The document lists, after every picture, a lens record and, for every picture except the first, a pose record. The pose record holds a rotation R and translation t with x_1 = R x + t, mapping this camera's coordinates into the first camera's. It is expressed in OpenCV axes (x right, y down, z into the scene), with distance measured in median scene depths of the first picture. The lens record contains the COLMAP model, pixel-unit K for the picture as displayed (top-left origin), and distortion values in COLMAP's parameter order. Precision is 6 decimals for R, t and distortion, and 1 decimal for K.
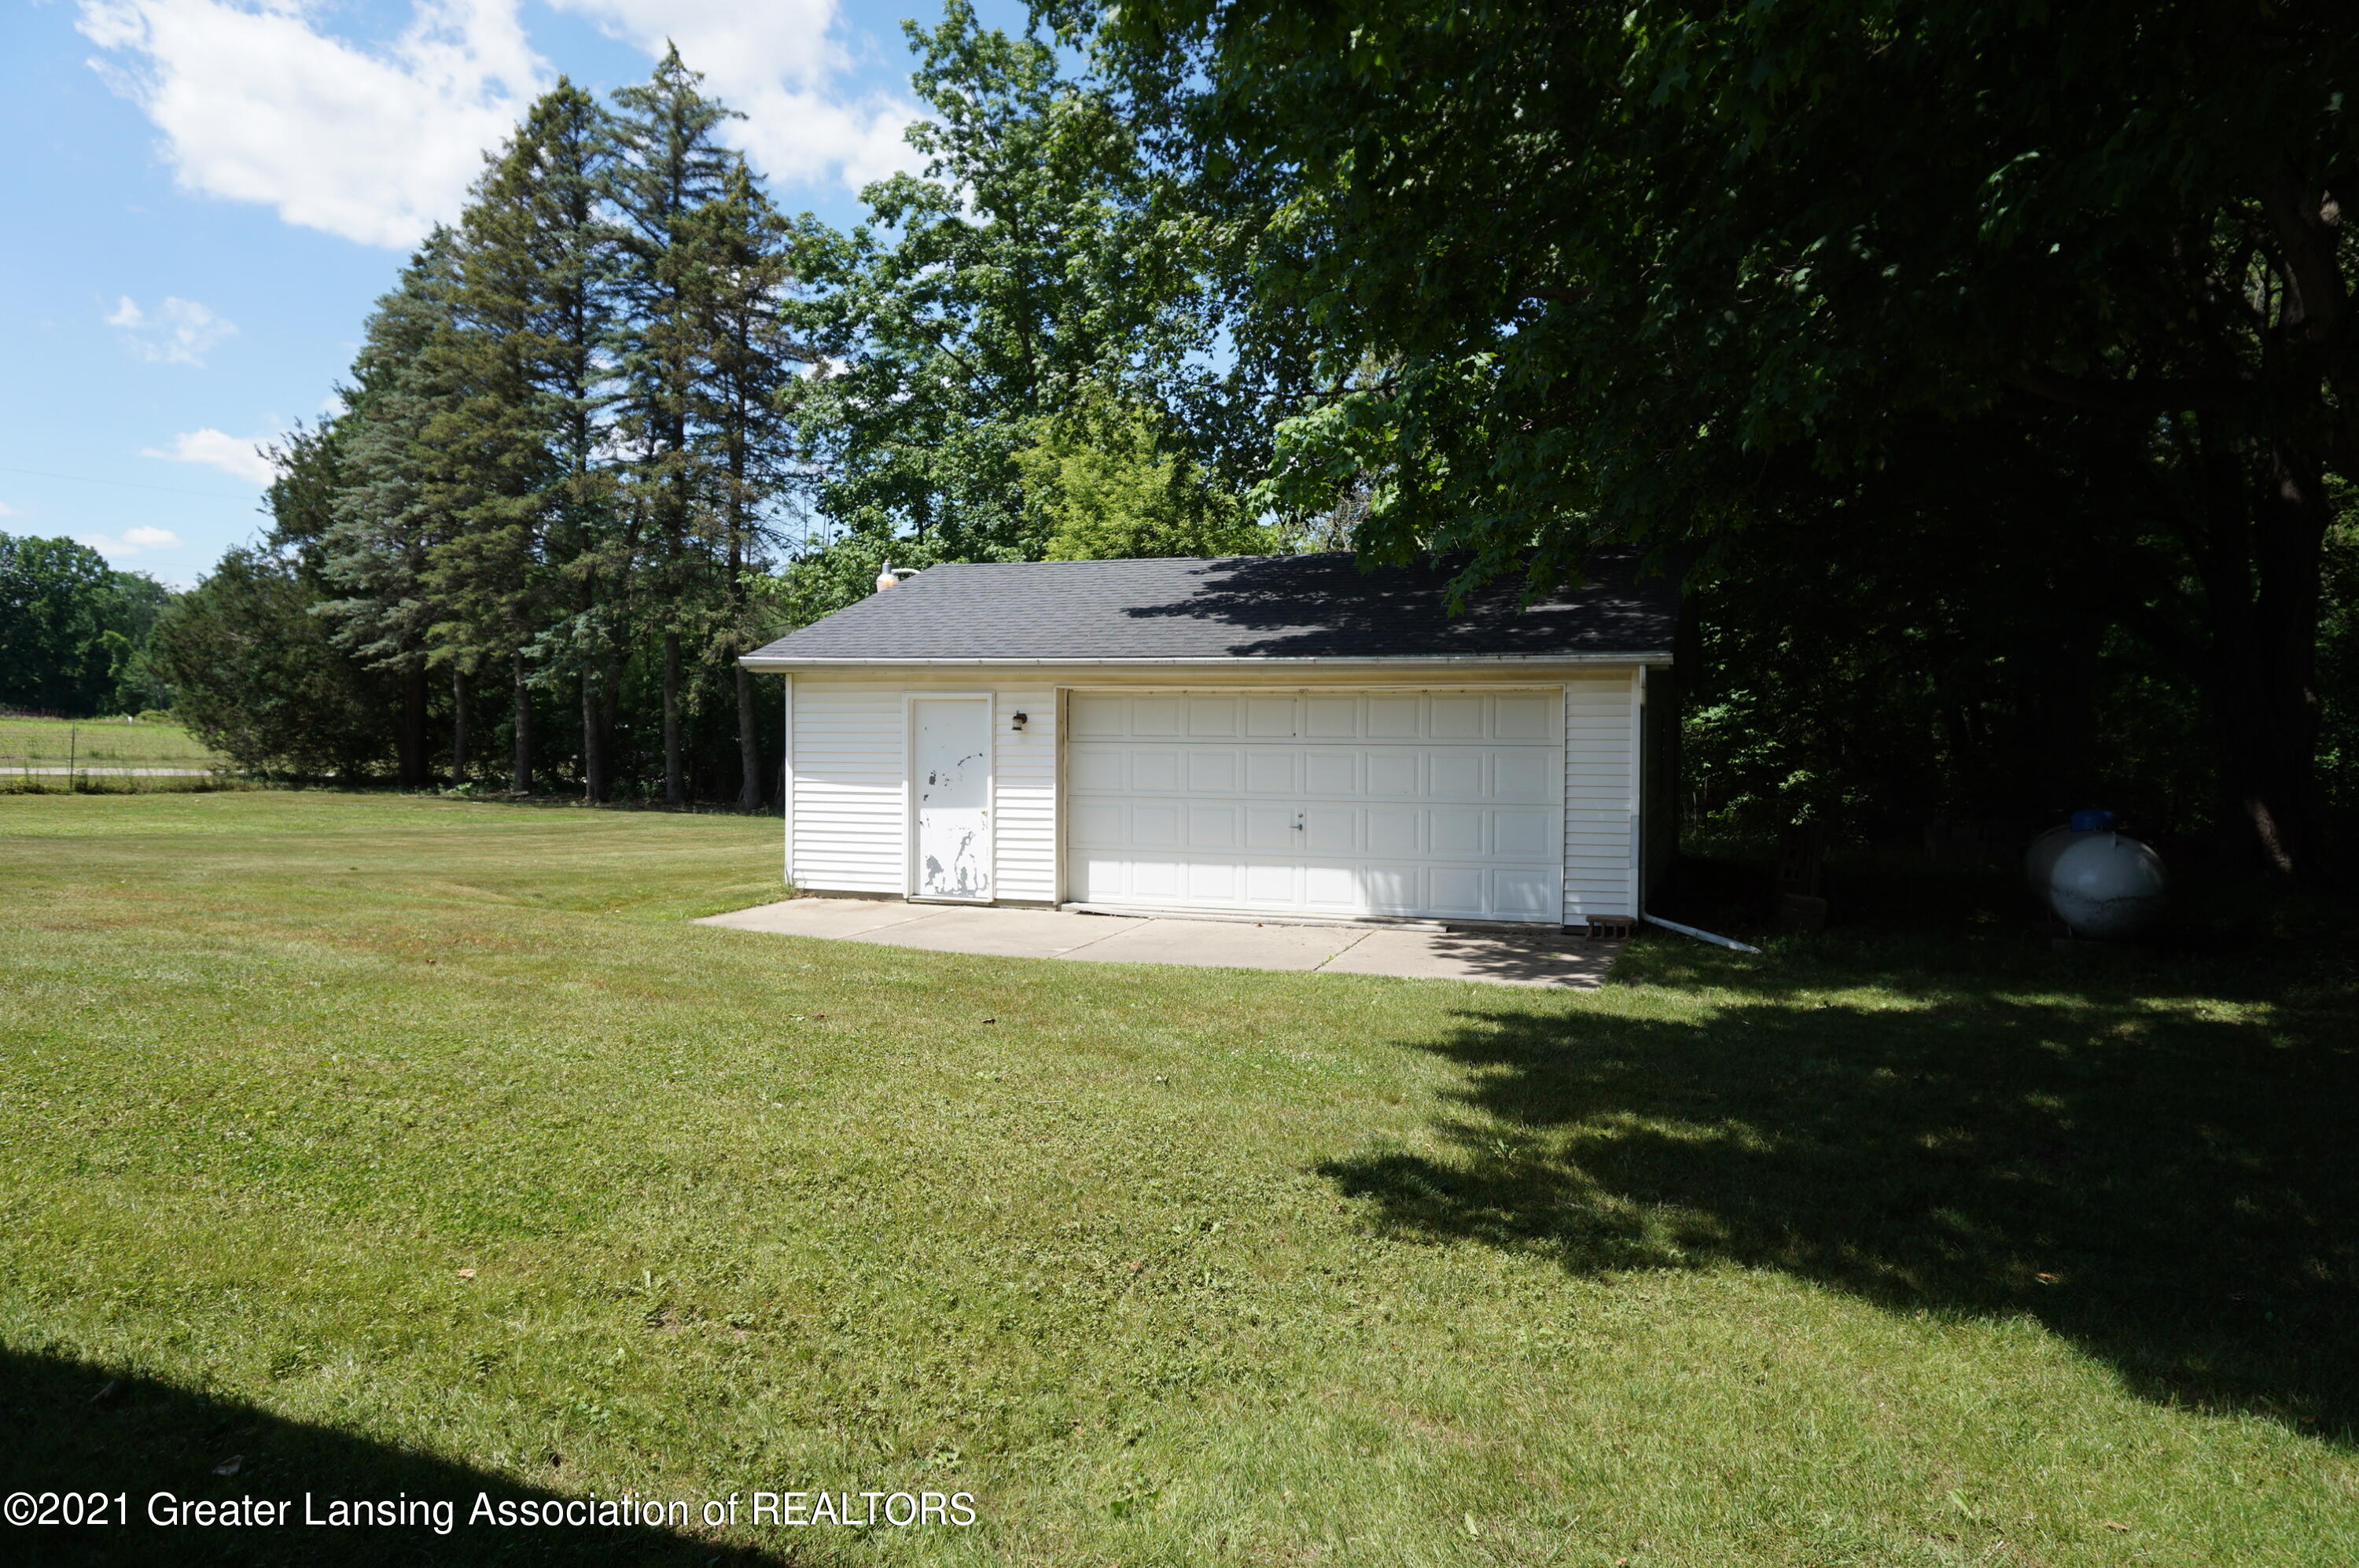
lens RADIAL K [[1570.8, 0, 1180.1], [0, 1570.8, 787.5], [0, 0, 1]] dist [-0.052576, 0.026724]
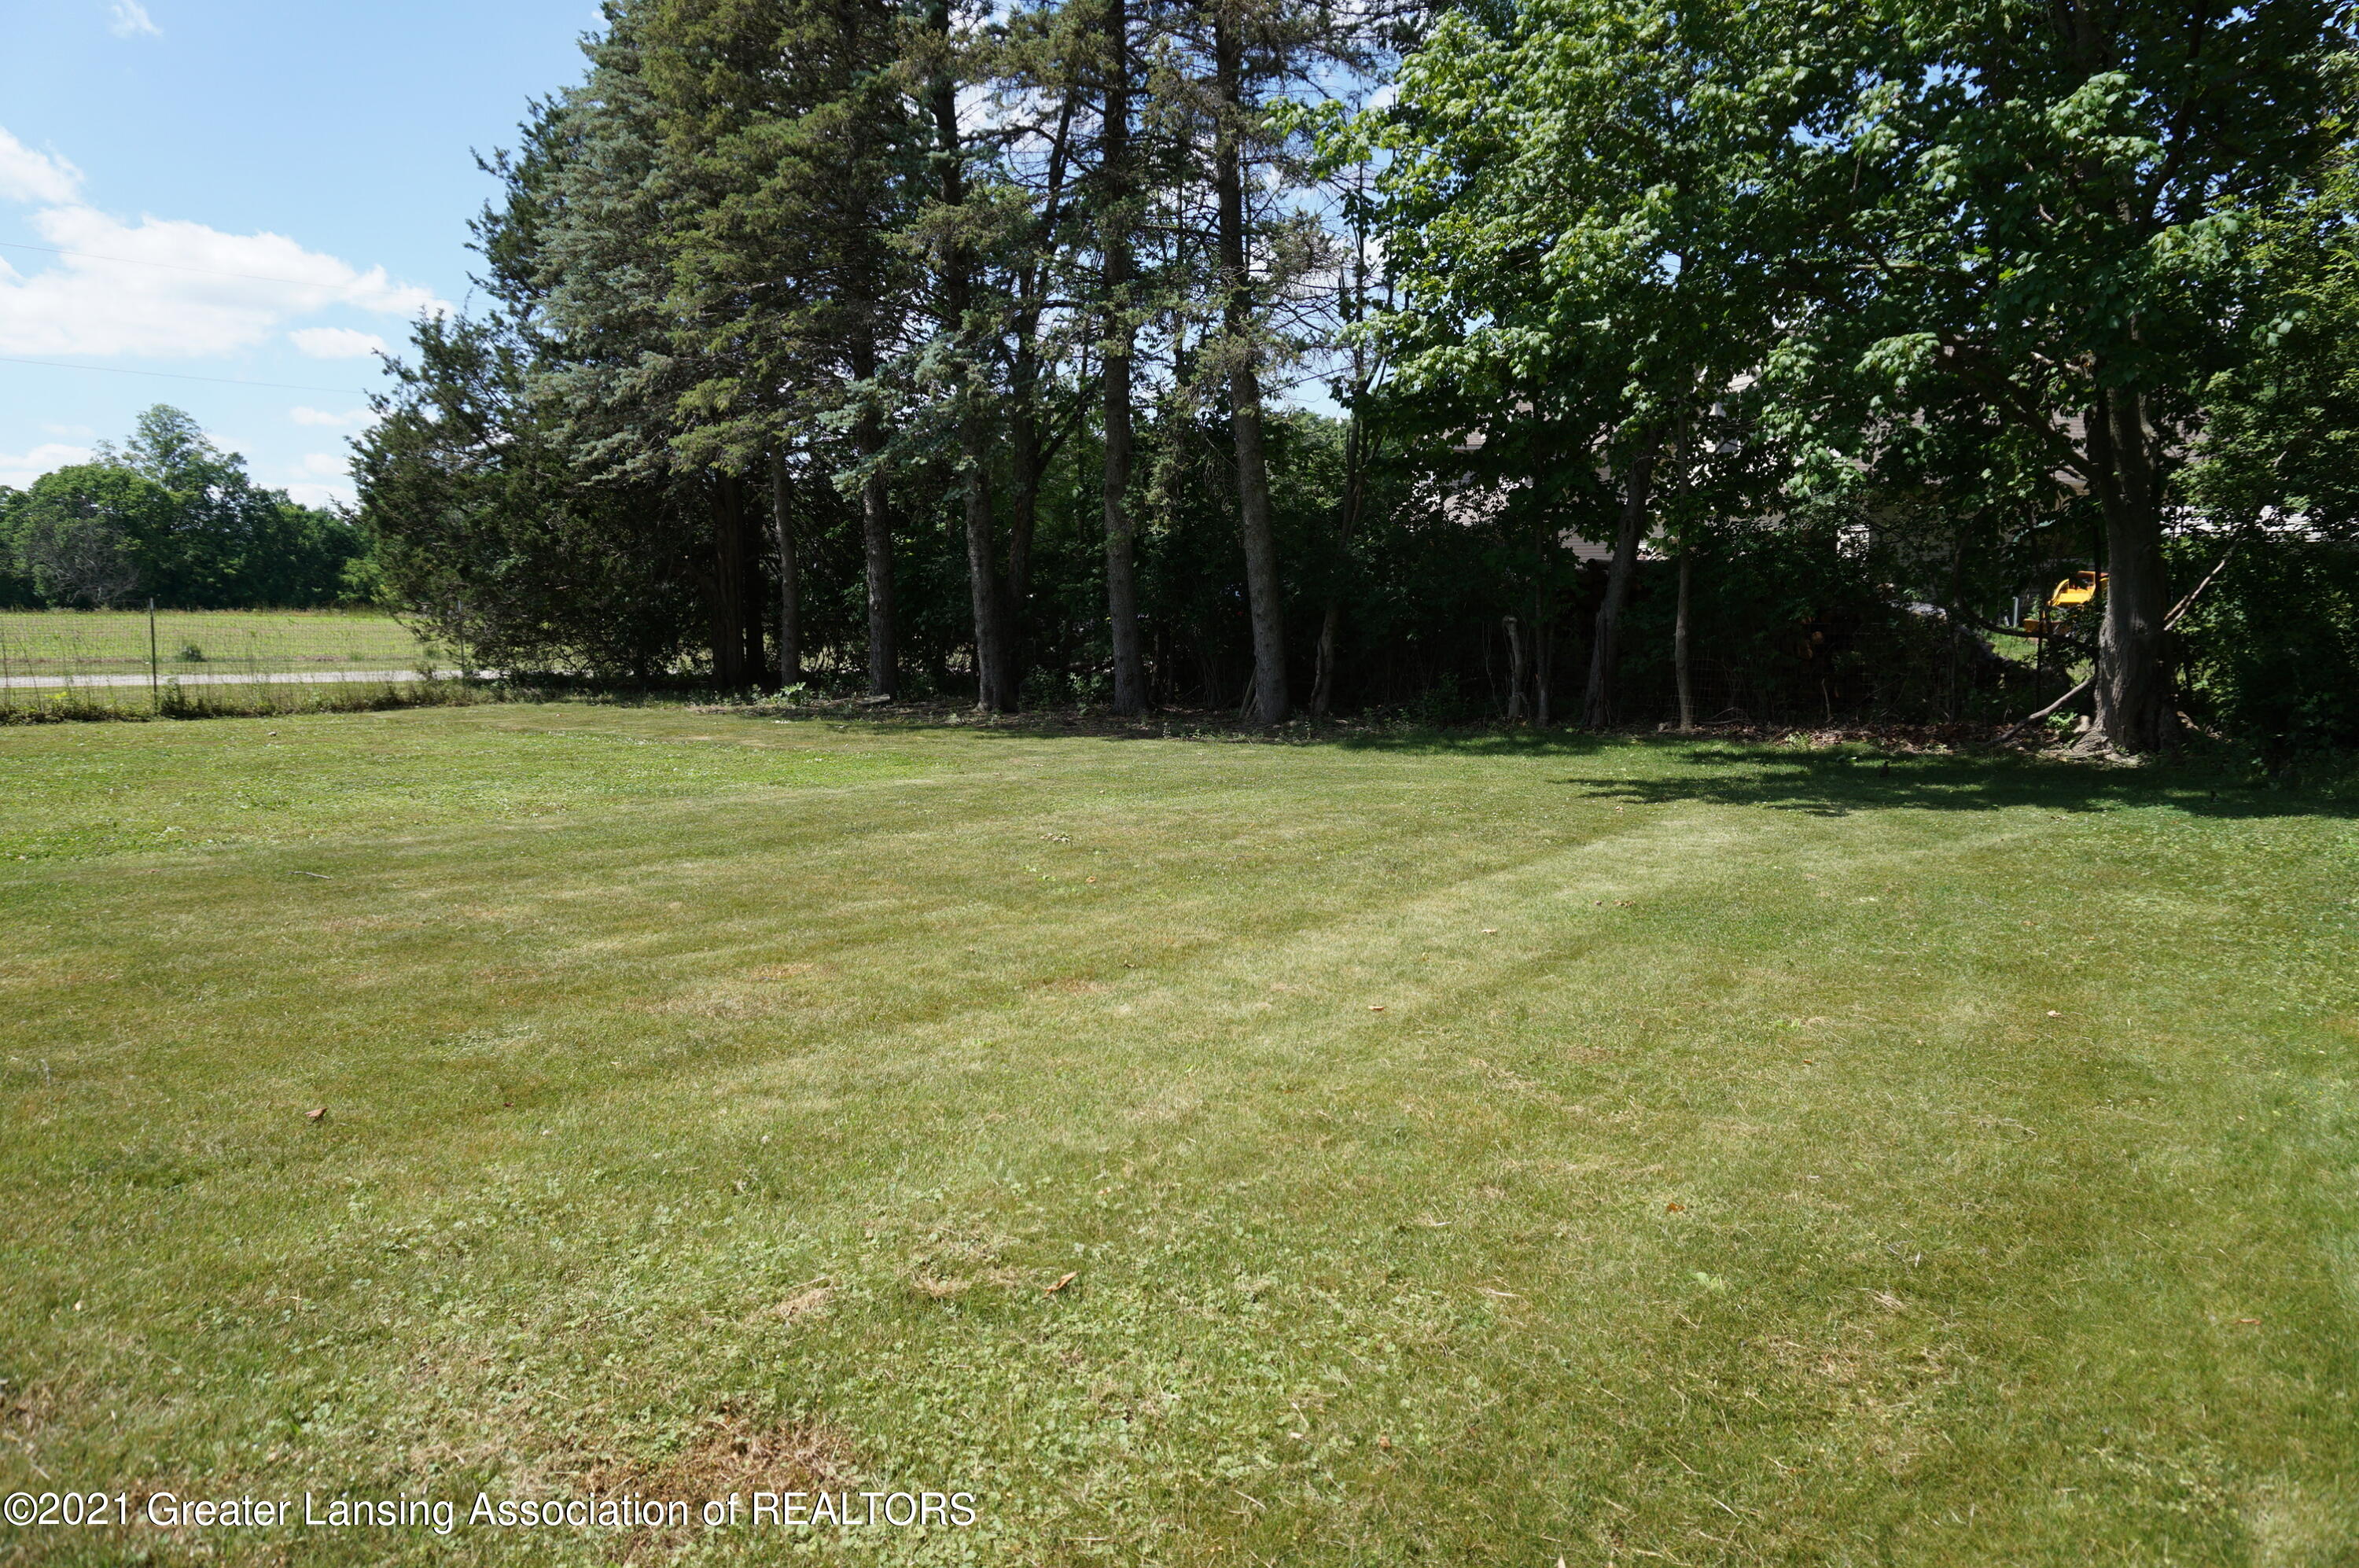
lens RADIAL K [[1570.8, 0, 1179.3], [0, 1570.8, 782.8], [0, 0, 1]] dist [-0.052576, 0.026724]
pose [[0.957533, -0.002019, -0.288317, -0.160577], [0.023149, 0.997286, 0.069898, -0.003760], [0.287393, -0.073604, 0.954980, 0.517215]]
